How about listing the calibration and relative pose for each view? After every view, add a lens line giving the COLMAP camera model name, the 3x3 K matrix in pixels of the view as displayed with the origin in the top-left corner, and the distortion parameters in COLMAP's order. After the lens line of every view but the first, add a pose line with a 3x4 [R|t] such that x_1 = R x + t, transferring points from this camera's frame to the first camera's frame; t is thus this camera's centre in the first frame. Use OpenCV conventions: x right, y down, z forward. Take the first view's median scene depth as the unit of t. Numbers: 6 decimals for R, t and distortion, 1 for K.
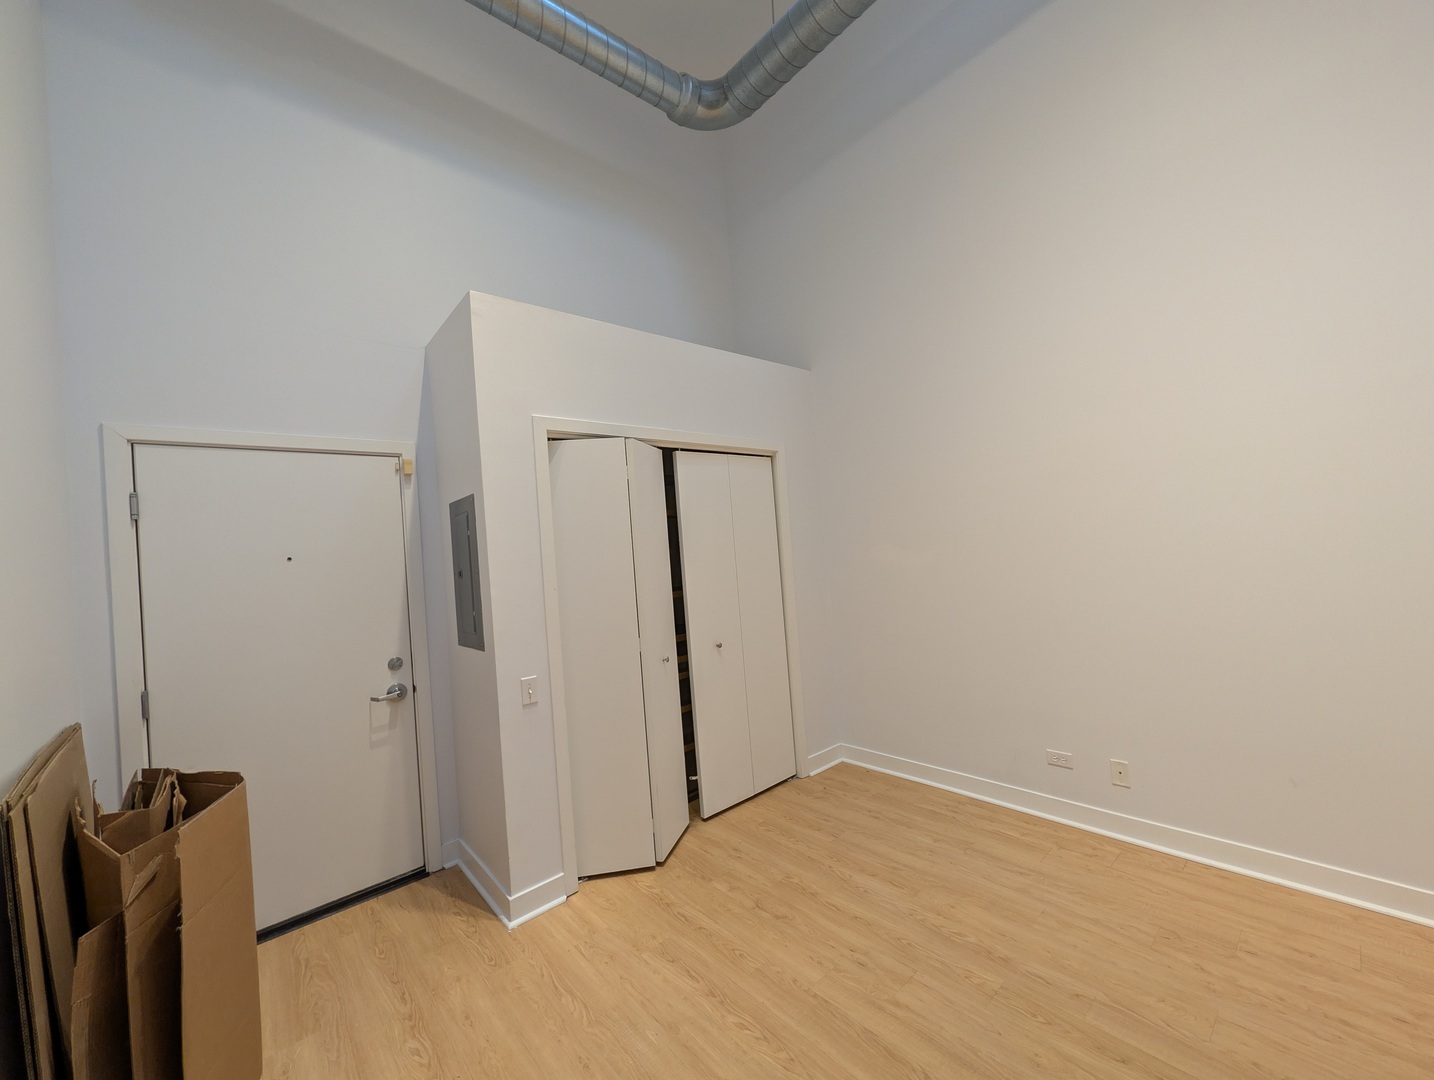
lens RADIAL K [[554.2, 0, 717.0], [0, 554.2, 540.0], [0, 0, 1]] dist [0.000777, -0.000171]
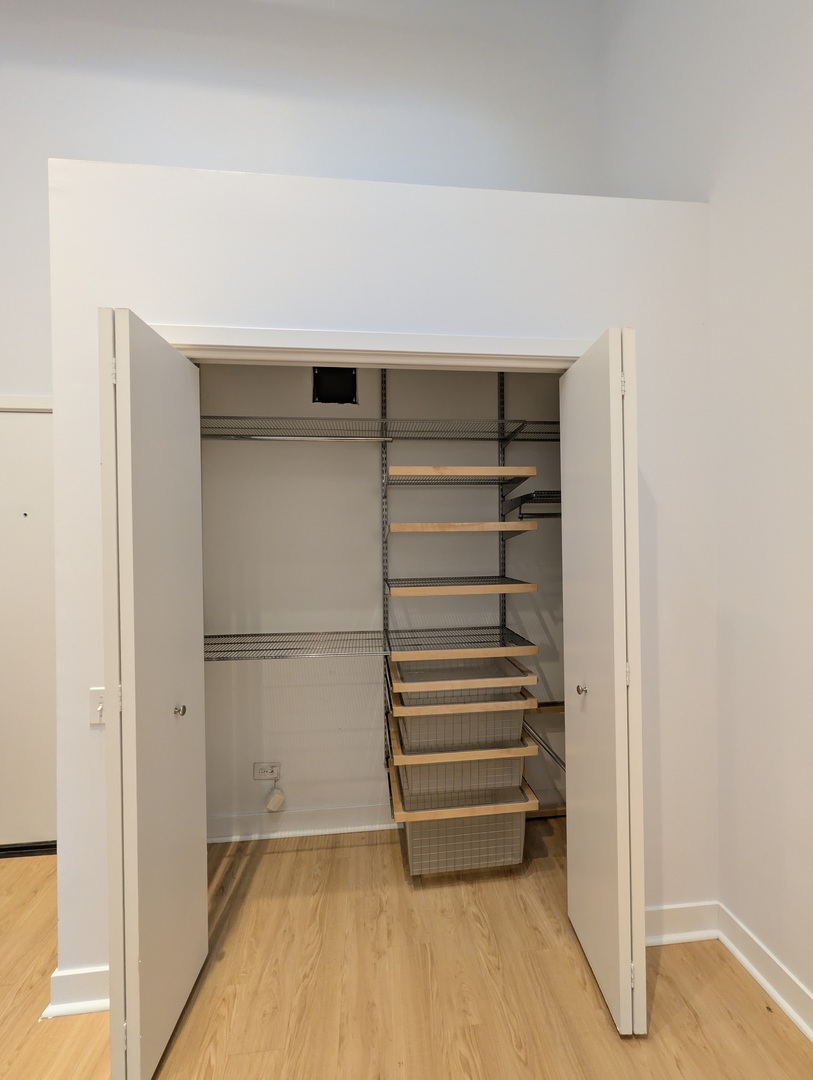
lens RADIAL K [[417.4, 0, 406.5], [0, 417.4, 540.0], [0, 0, 1]] dist [0.000777, -0.000171]
pose [[0.816385, 0.065286, -0.573806, 0.288381], [-0.036960, 0.997459, 0.060903, 0.005887], [0.576324, -0.028513, 0.816724, 0.782917]]
